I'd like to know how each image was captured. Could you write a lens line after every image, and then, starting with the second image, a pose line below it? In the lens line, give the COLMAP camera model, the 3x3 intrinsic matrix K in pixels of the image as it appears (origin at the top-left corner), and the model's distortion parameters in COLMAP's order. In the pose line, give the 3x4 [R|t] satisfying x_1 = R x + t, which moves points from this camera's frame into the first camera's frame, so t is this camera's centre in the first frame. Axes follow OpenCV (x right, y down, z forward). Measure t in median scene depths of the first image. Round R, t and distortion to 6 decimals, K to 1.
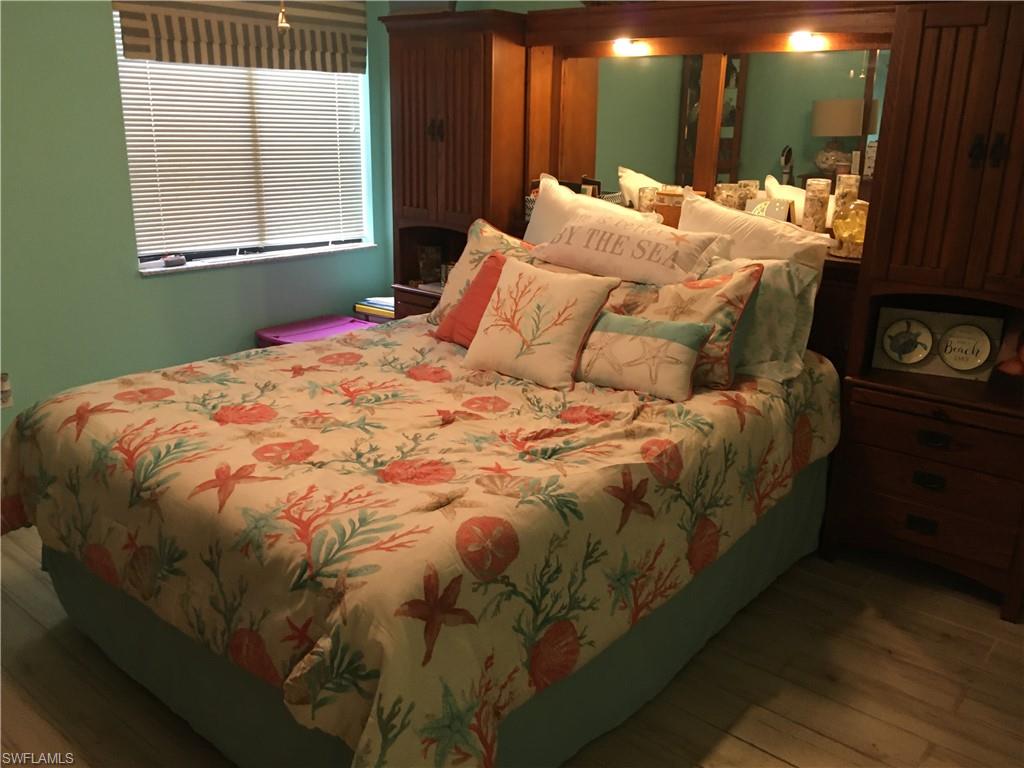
lens RADIAL K [[868.1, 0, 520.5], [0, 868.1, 385.0], [0, 0, 1]] dist [0.035498, -0.007995]
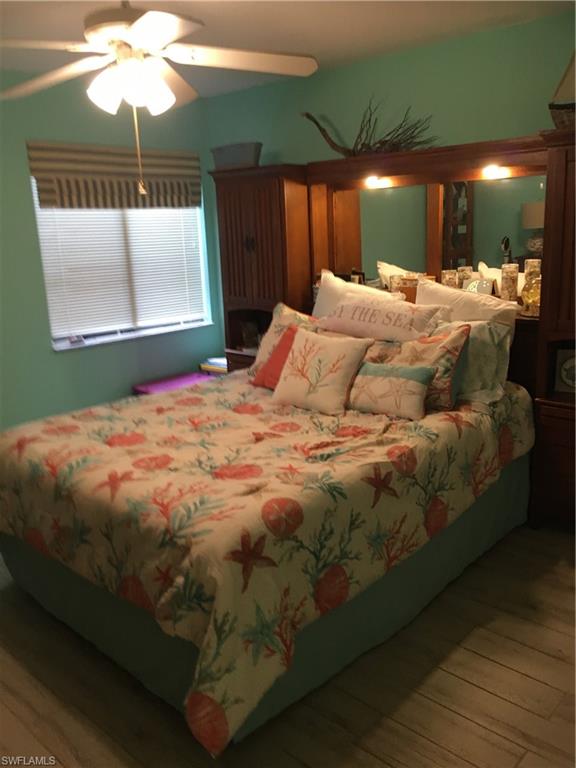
lens RADIAL K [[653.9, 0, 294.0], [0, 653.9, 393.0], [0, 0, 1]] dist [0.022827, -0.007128]
pose [[0.997446, -0.044268, -0.056050, 0.041513], [0.041733, 0.998087, -0.045622, 0.015434], [0.057962, 0.043166, 0.997385, -0.120012]]
